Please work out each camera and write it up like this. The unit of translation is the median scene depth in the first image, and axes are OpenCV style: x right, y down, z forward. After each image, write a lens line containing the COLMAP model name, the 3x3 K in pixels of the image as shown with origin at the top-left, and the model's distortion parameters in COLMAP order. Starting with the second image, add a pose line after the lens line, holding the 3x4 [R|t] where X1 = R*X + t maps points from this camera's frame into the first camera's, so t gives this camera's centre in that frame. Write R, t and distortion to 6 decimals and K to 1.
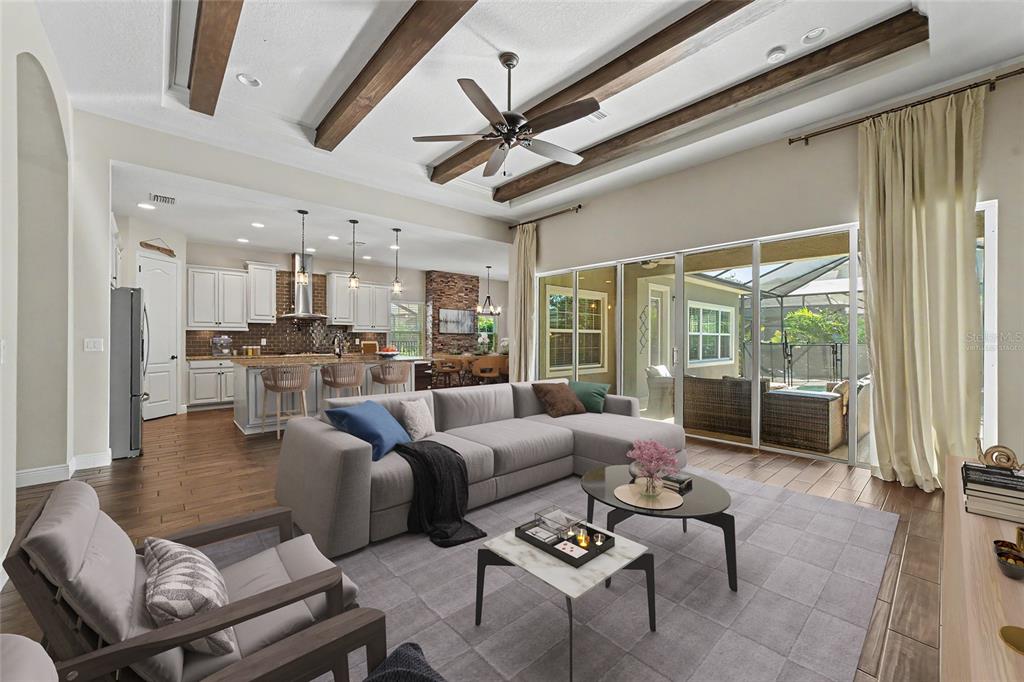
lens RADIAL K [[397.1, 0, 513.6], [0, 397.1, 338.9], [0, 0, 1]] dist [-0.012981, -0.000068]
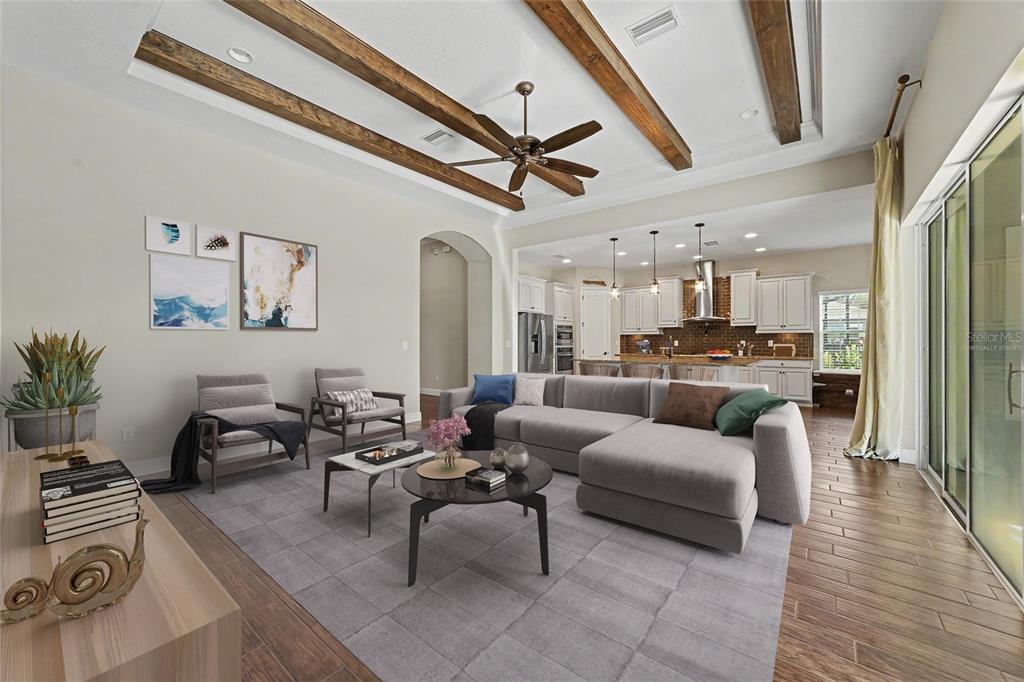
lens RADIAL K [[397.1, 0, 513.6], [0, 397.1, 338.9], [0, 0, 1]] dist [-0.012981, -0.000068]
pose [[0.174527, -0.008366, -0.984617, 0.463667], [-0.001748, 0.999960, -0.008806, 0.005433], [0.984651, 0.003258, 0.174505, 0.332867]]
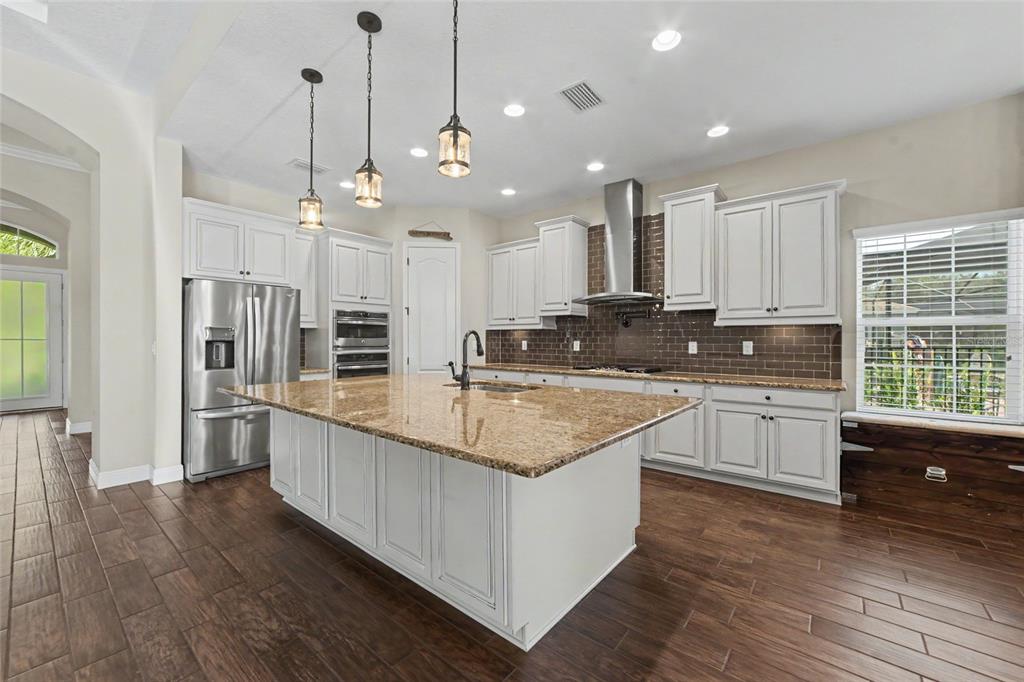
lens RADIAL K [[397.1, 0, 513.6], [0, 397.1, 338.9], [0, 0, 1]] dist [-0.012981, -0.000068]
pose [[0.160652, -0.000990, -0.987011, -0.025577], [-0.002329, 0.999996, -0.001383, -0.002492], [0.987008, 0.002521, 0.160649, 0.837042]]
